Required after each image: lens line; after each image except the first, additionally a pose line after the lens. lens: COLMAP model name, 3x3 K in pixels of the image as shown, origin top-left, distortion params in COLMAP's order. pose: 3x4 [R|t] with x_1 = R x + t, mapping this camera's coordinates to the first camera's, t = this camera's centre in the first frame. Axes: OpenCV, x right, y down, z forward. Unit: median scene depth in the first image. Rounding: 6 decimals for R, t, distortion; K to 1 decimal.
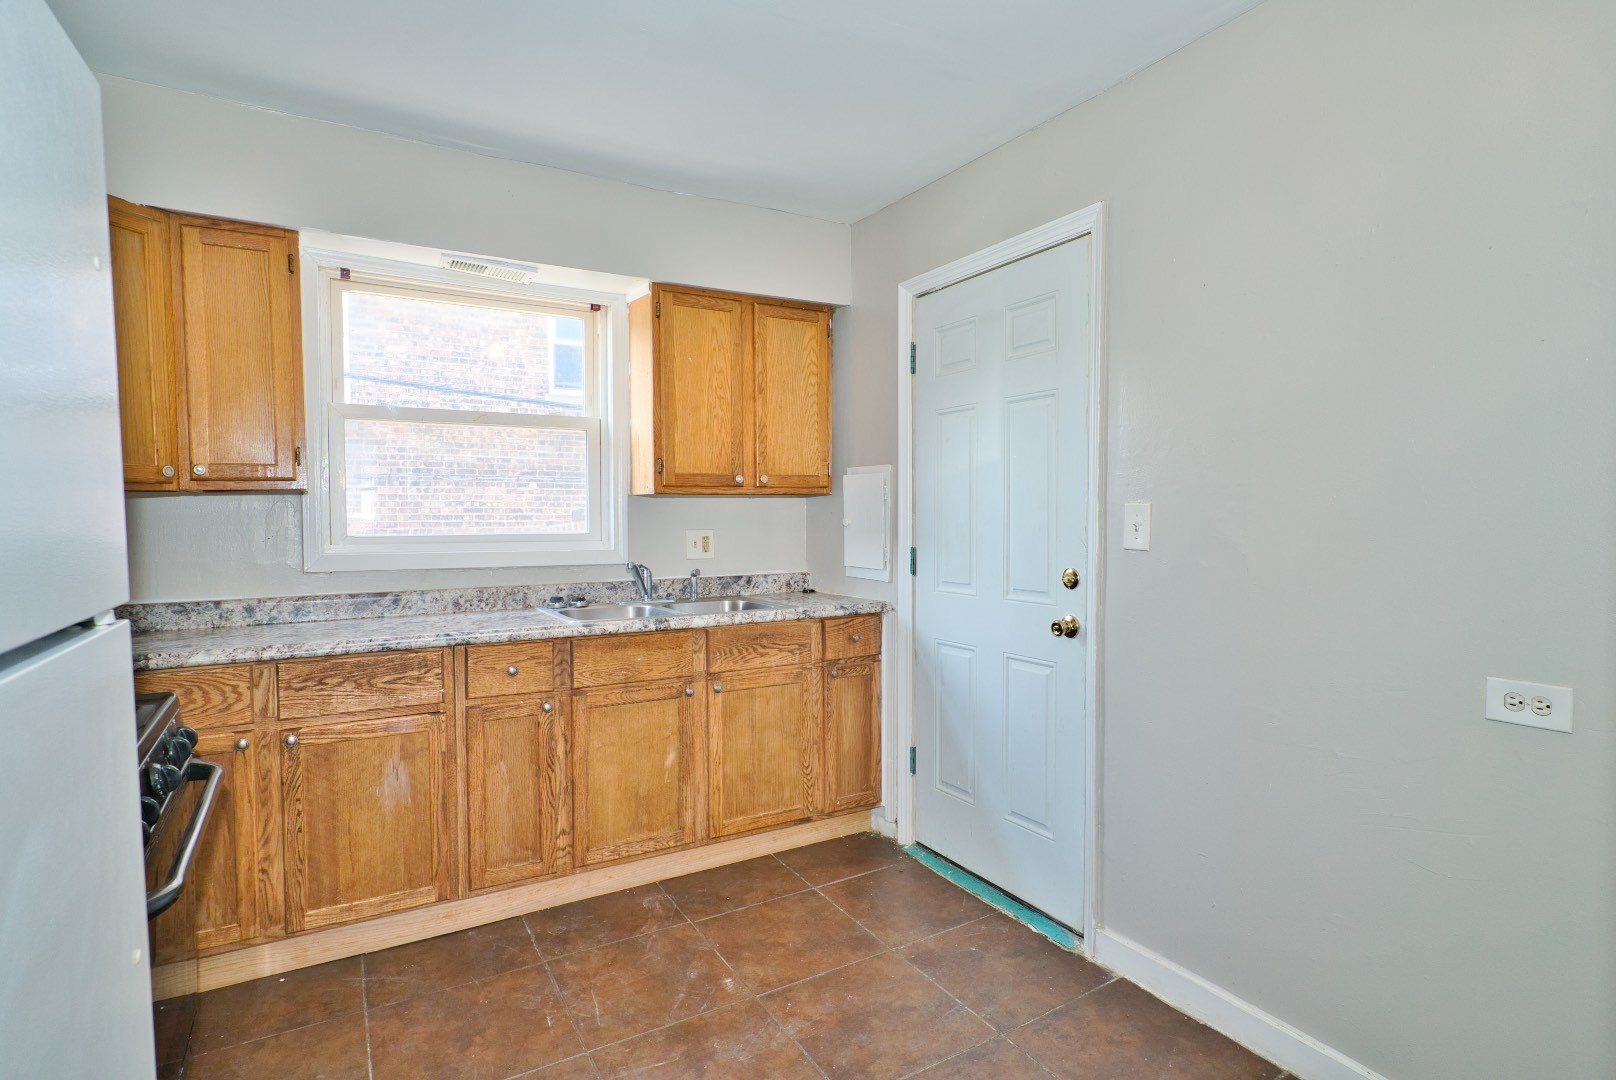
lens RADIAL K [[826.1, 0, 812.9], [0, 826.1, 541.0], [0, 0, 1]] dist [-0.010720, 0.005490]
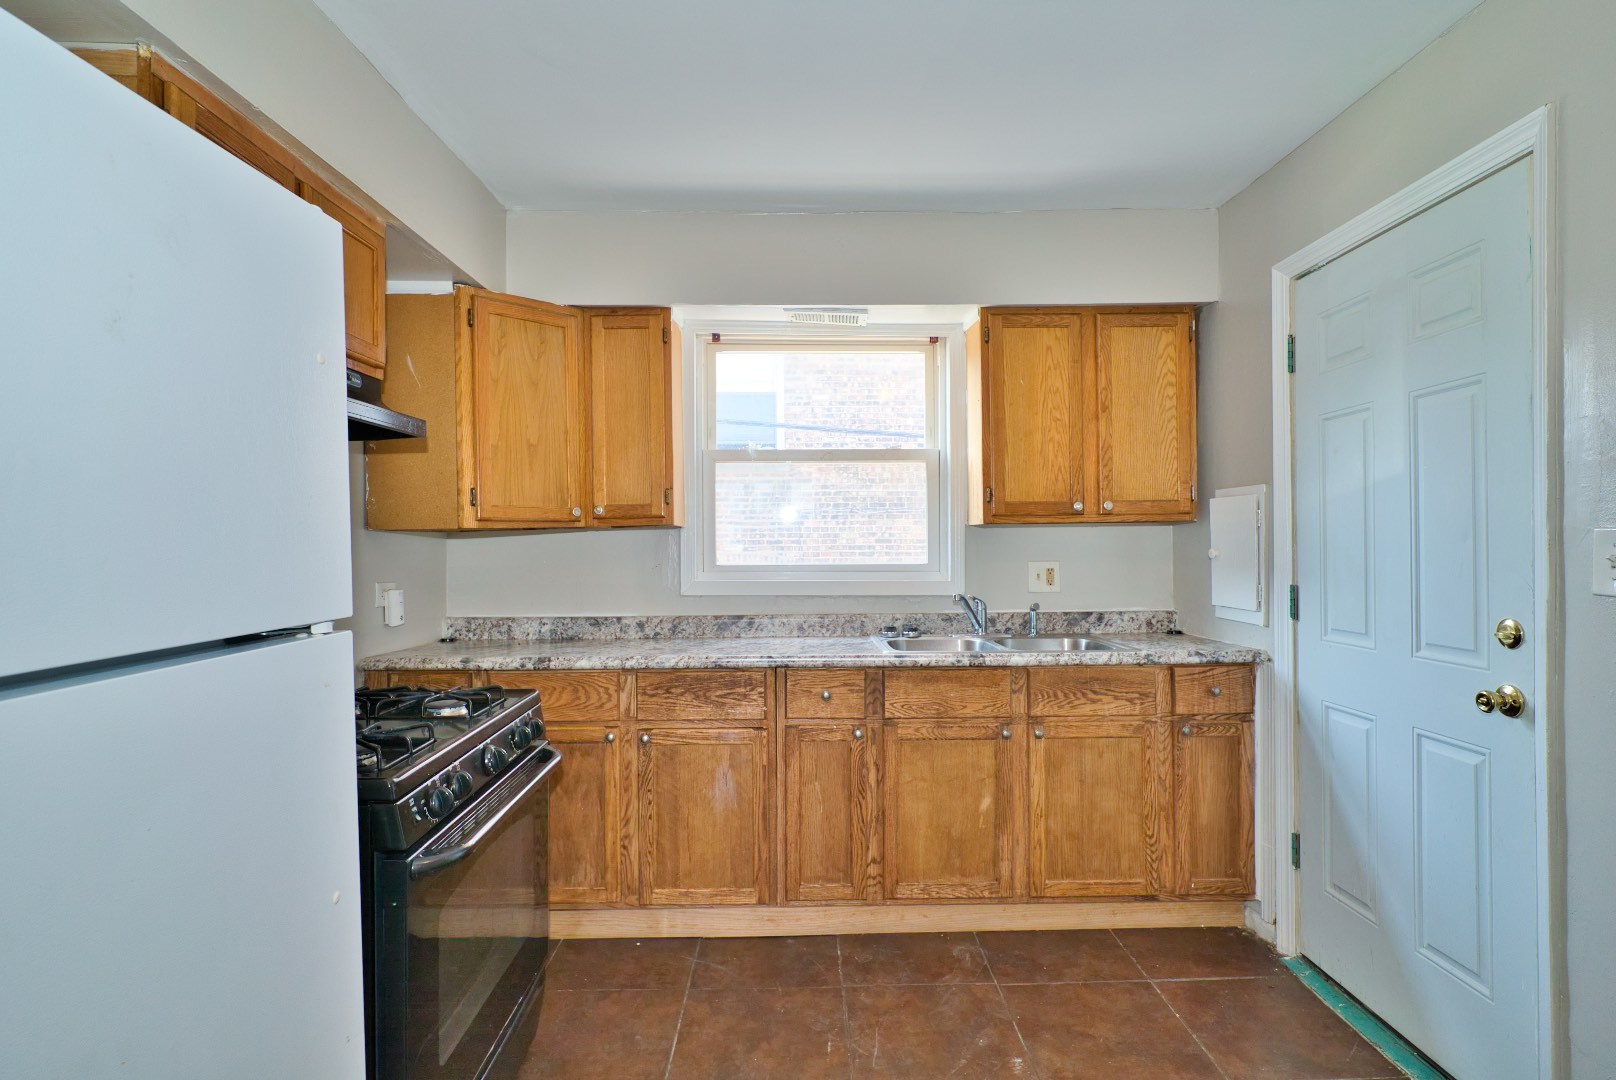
lens RADIAL K [[826.1, 0, 810.7], [0, 826.1, 541.1], [0, 0, 1]] dist [-0.010720, 0.005490]
pose [[0.868700, -0.004740, -0.495316, 0.120532], [-0.012843, 0.999402, -0.032089, -0.003648], [0.495172, 0.034237, 0.868120, 0.066751]]
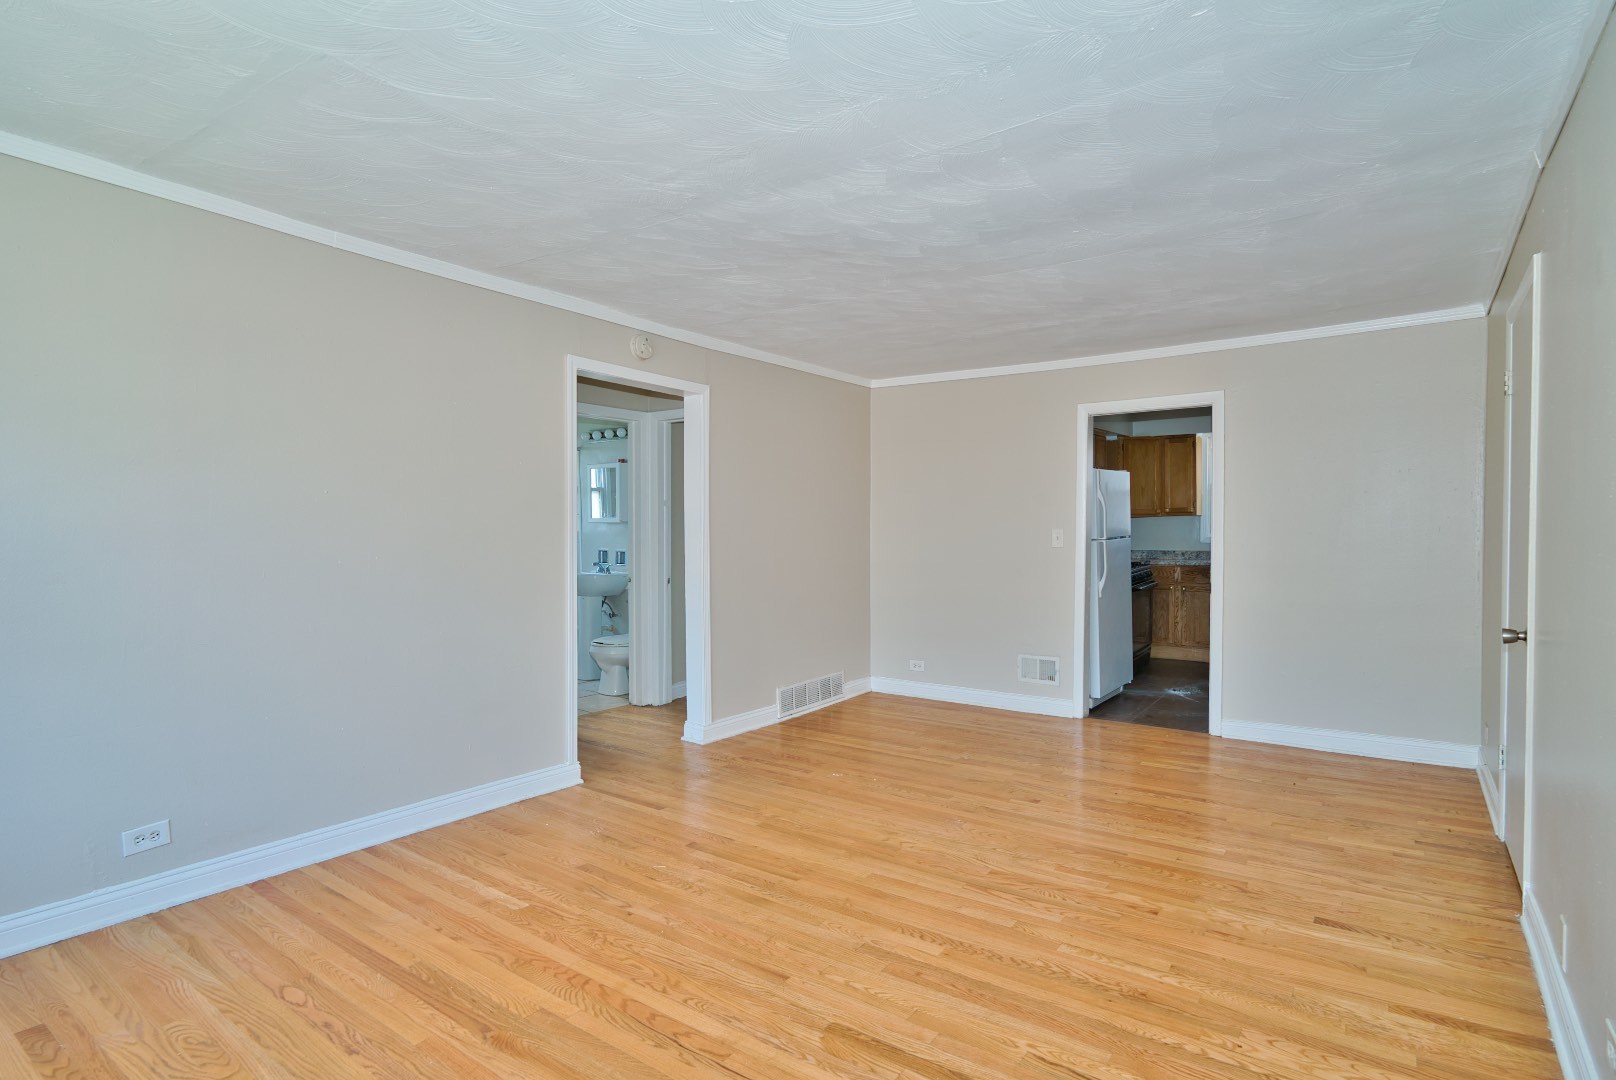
lens RADIAL K [[826.1, 0, 804.7], [0, 826.1, 534.0], [0, 0, 1]] dist [-0.010720, 0.005490]
pose [[0.398860, 0.016735, -0.916859, 1.467345], [-0.030071, 0.999534, 0.005162, 0.032874], [0.916519, 0.025512, 0.399178, -1.423098]]
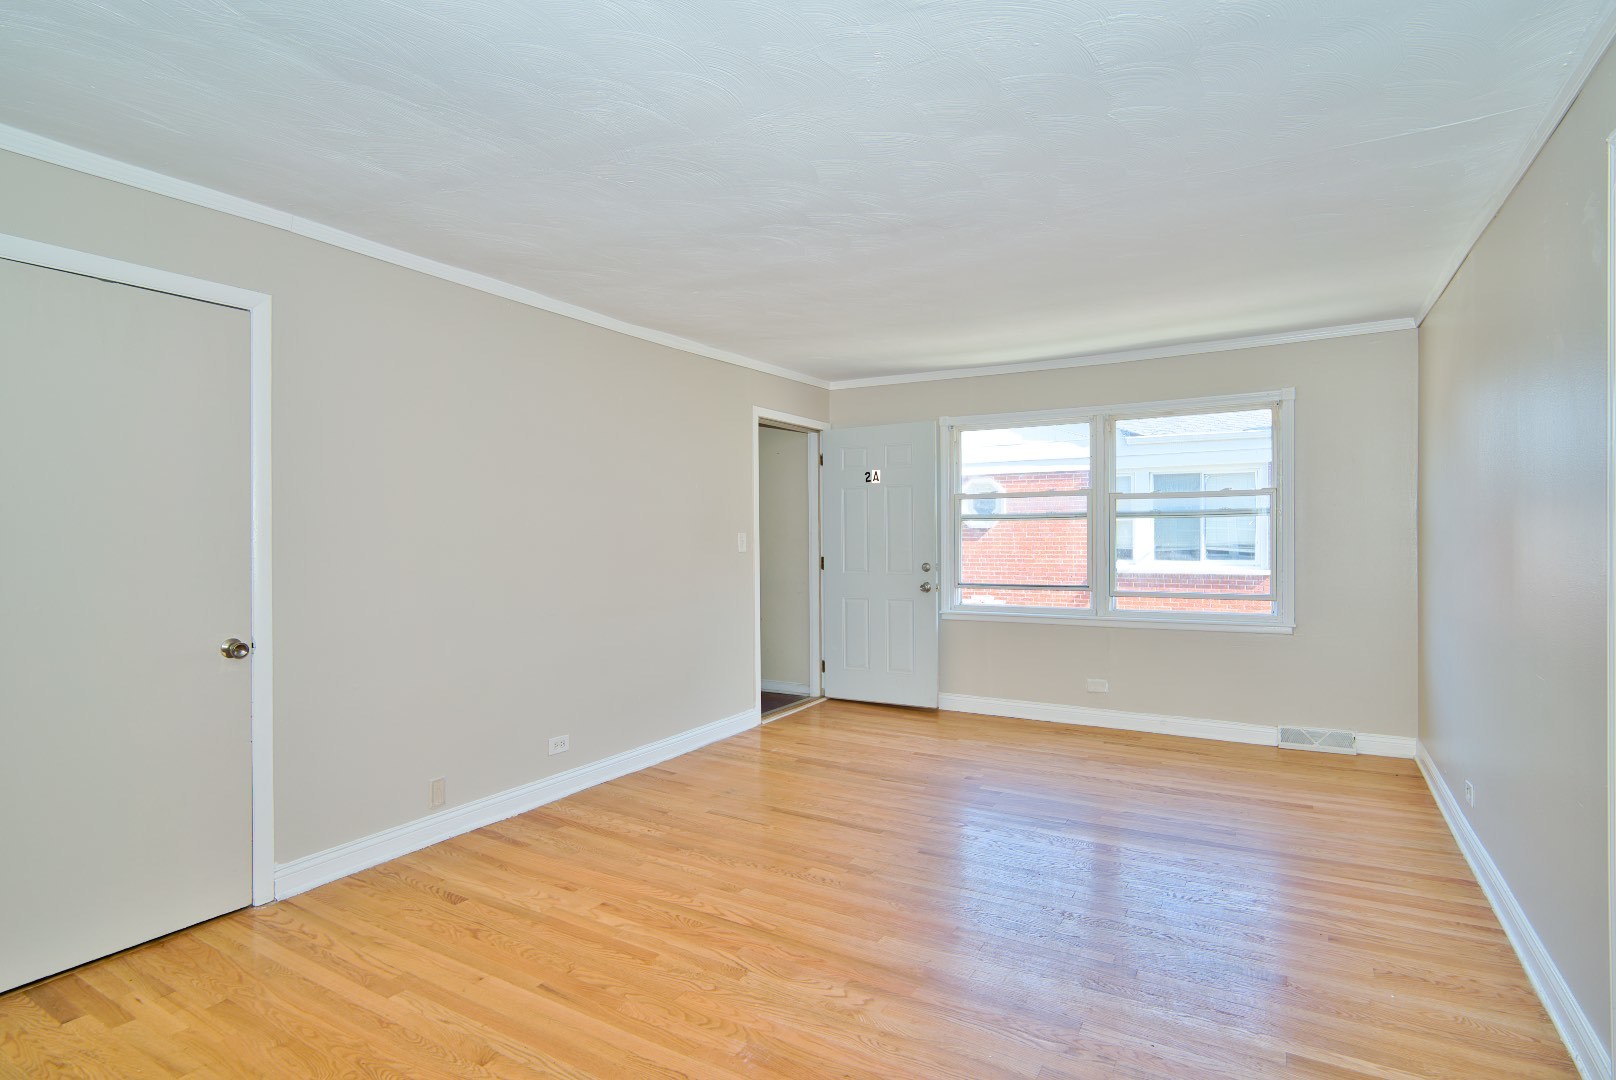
lens RADIAL K [[826.1, 0, 806.4], [0, 826.1, 538.8], [0, 0, 1]] dist [-0.010720, 0.005490]
pose [[-0.476350, 0.000991, 0.879255, -2.602091], [0.036417, 0.999164, 0.018603, -0.022673], [-0.878501, 0.040882, -0.475988, 0.973091]]
